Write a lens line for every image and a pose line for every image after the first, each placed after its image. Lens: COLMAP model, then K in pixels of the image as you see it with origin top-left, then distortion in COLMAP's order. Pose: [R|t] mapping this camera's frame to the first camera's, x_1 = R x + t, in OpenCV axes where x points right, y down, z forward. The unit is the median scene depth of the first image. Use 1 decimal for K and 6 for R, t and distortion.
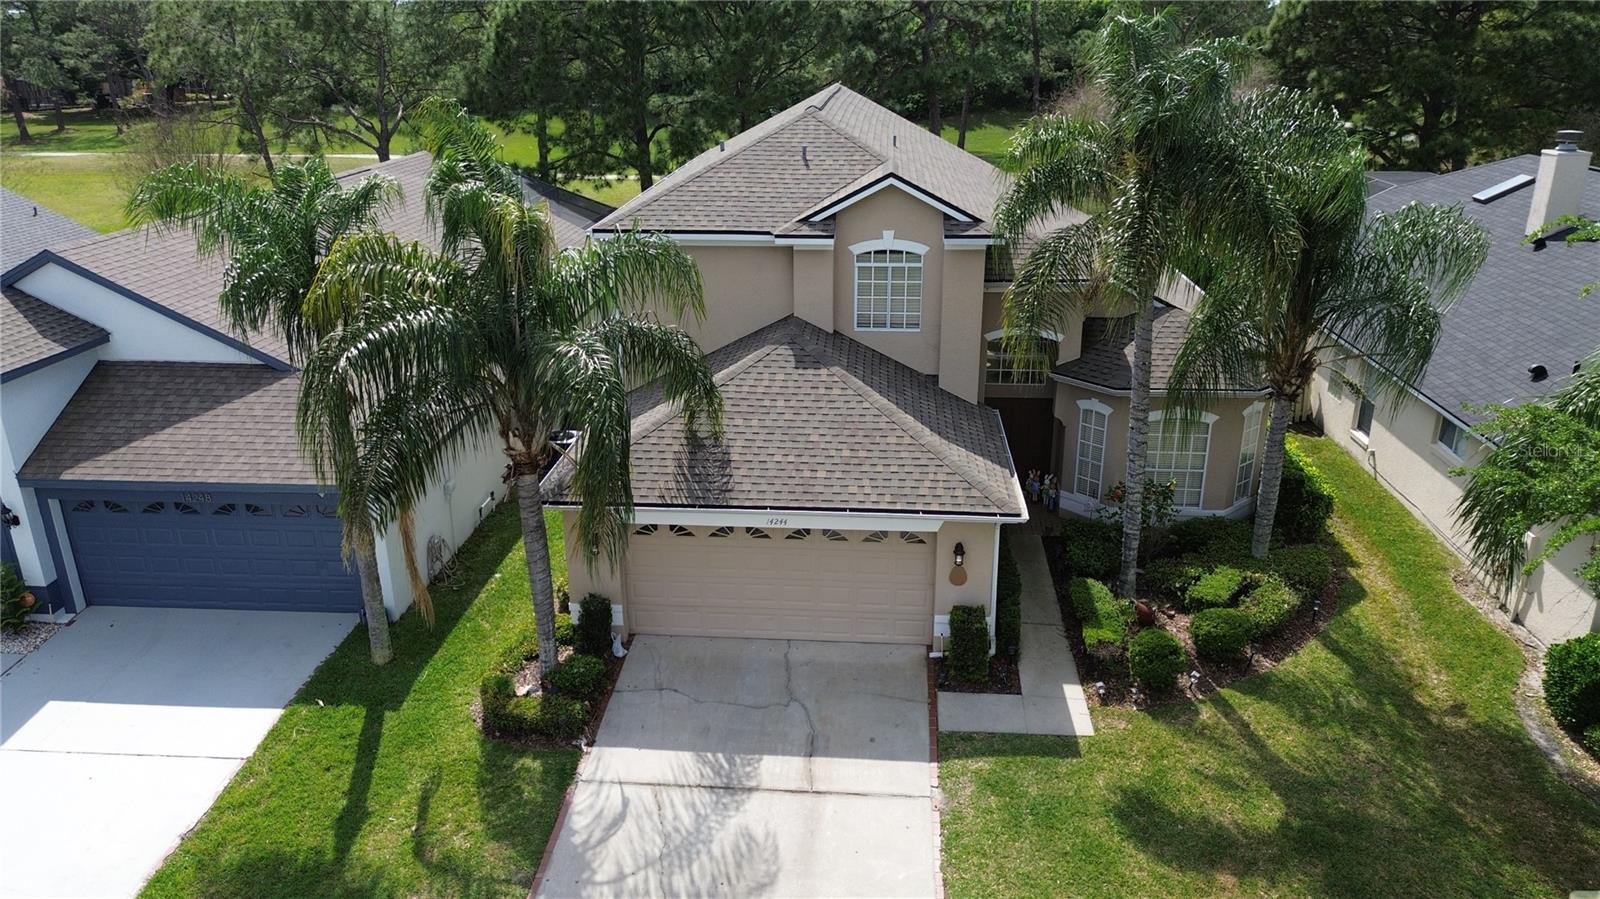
lens RADIAL K [[1154.0, 0, 801.5], [0, 1154.0, 453.8], [0, 0, 1]] dist [0.051157, -0.041131]
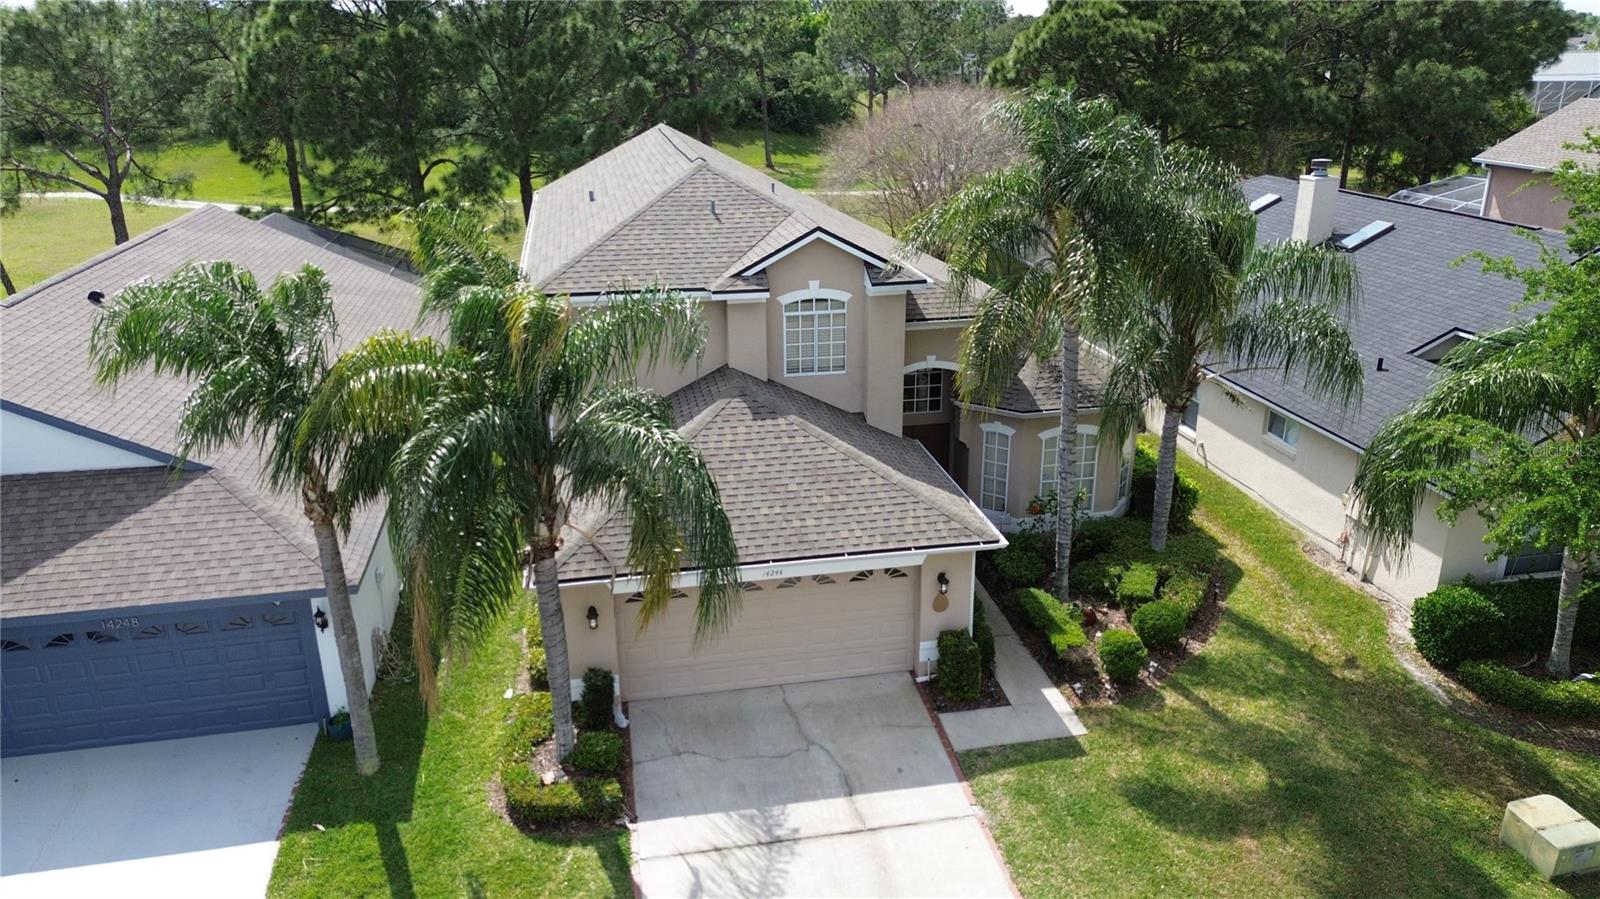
lens RADIAL K [[1154.0, 0, 809.7], [0, 1154.0, 446.4], [0, 0, 1]] dist [0.051157, -0.041131]
pose [[0.962948, -0.092456, 0.253345, -0.225442], [0.095446, 0.995434, 0.000491, -0.048145], [-0.252234, 0.023708, 0.967376, -0.007611]]
